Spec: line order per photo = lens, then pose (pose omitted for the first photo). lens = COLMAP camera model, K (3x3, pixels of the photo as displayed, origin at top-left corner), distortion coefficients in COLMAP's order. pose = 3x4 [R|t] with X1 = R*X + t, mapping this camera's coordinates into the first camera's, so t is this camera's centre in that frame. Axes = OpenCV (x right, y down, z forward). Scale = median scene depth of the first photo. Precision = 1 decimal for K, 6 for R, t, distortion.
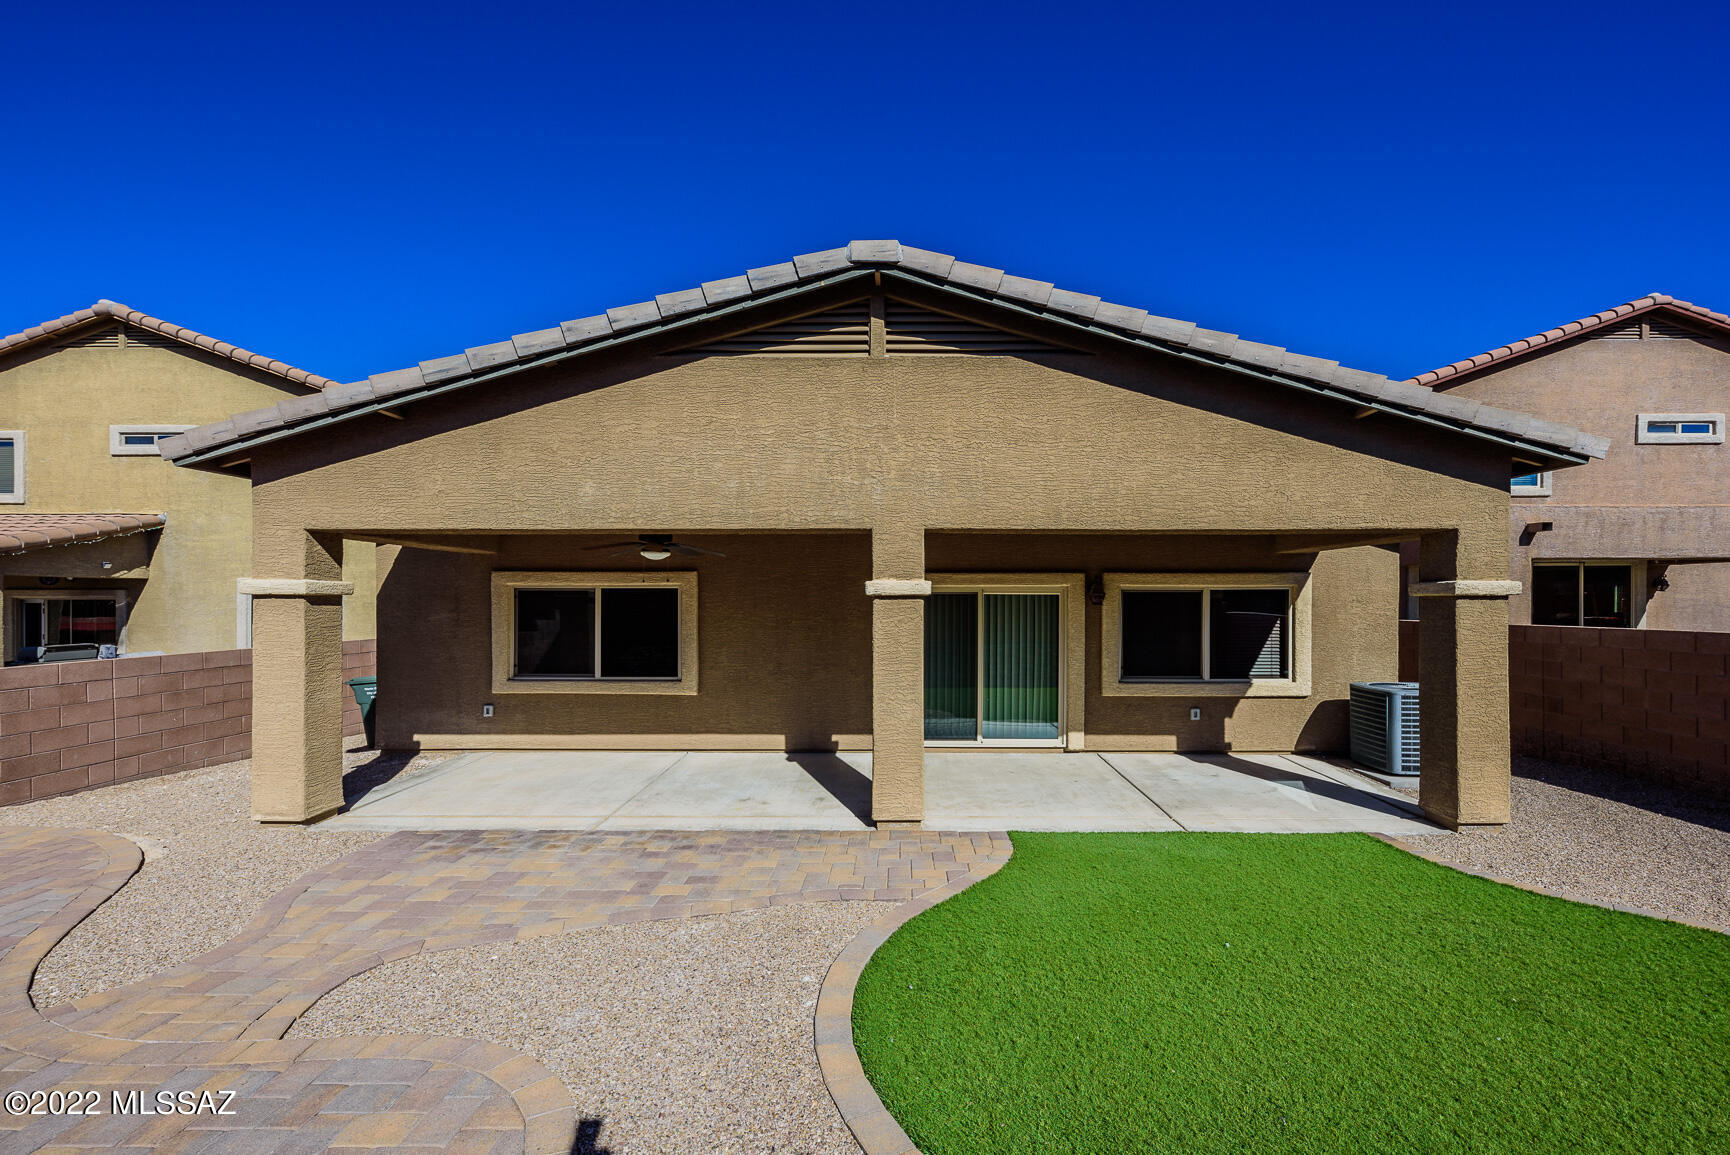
lens RADIAL K [[671.3, 0, 876.1], [0, 671.3, 602.0], [0, 0, 1]] dist [0.008463, -0.000548]
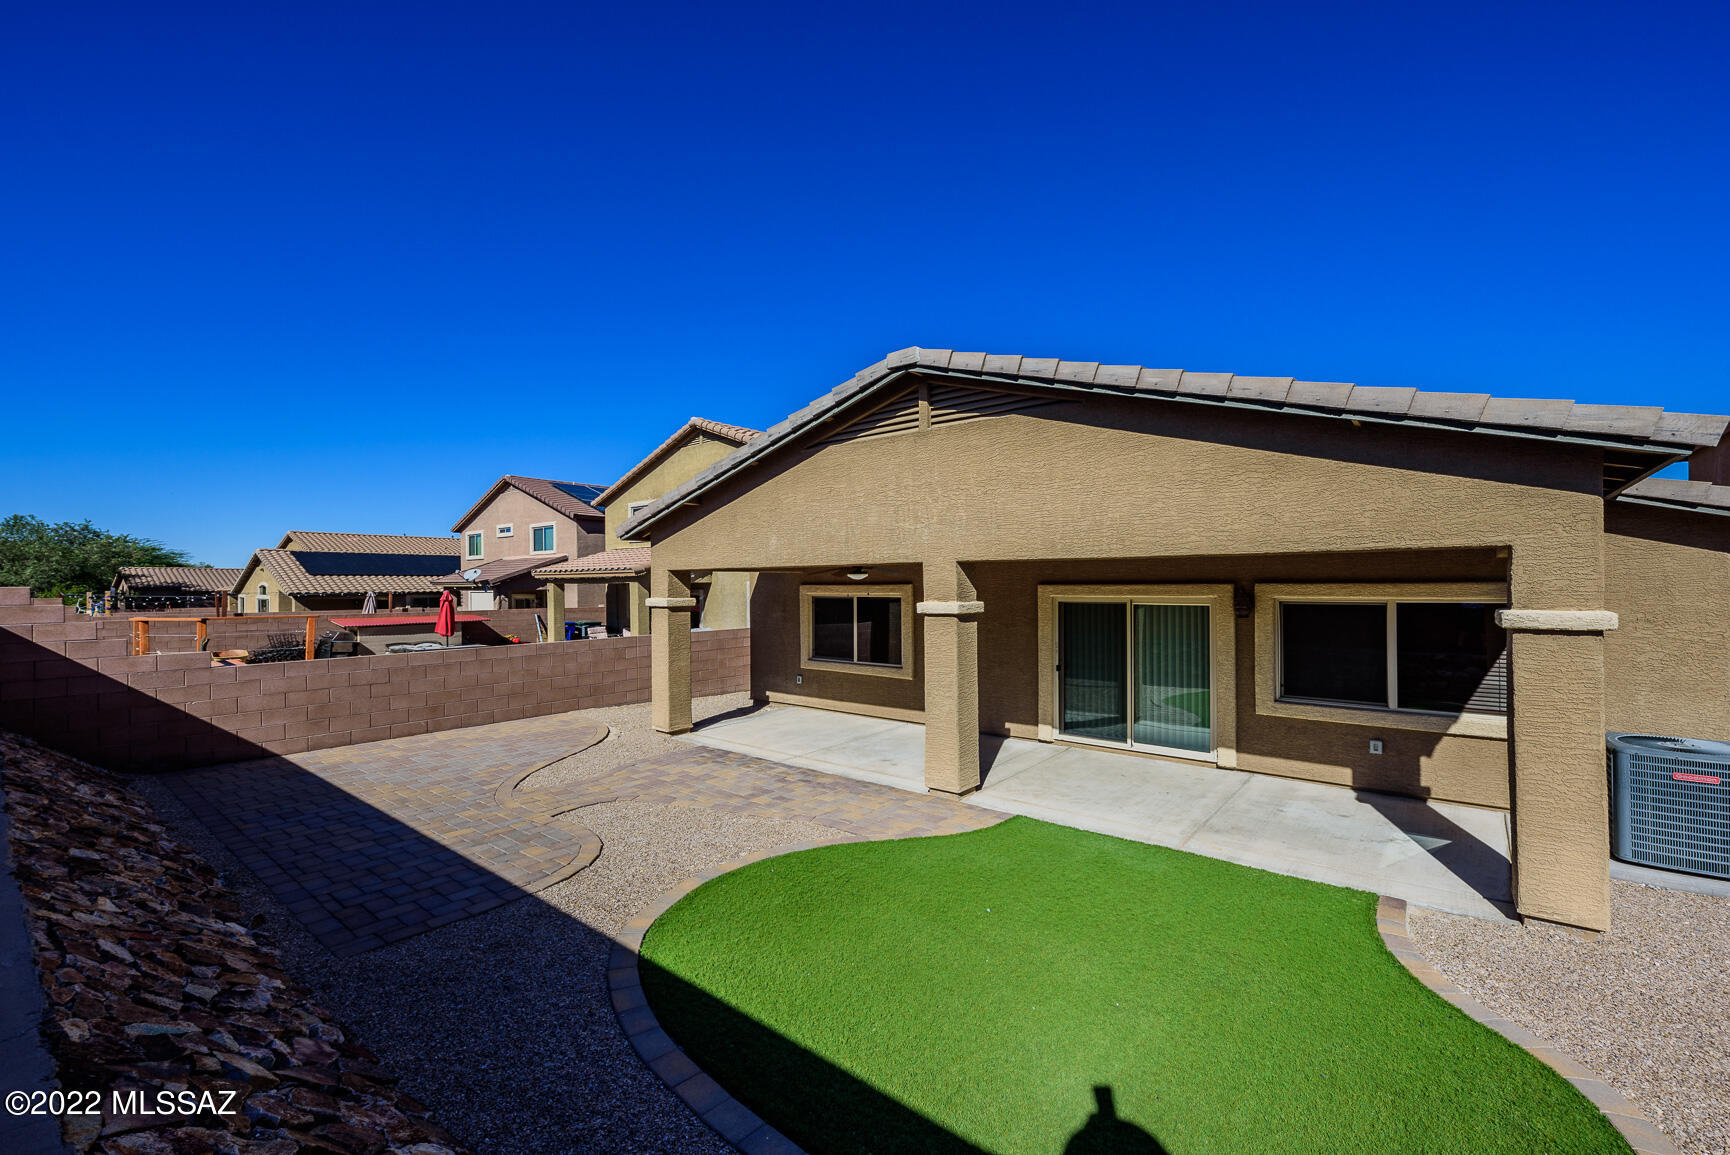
lens RADIAL K [[647.8, 0, 899.9], [0, 647.8, 587.9], [0, 0, 1]] dist [0.006942, -0.000235]
pose [[0.816012, -0.004343, -0.578019, 0.645825], [0.004264, 0.999990, -0.001494, -0.054038], [0.578020, -0.001246, 0.816022, -0.047852]]
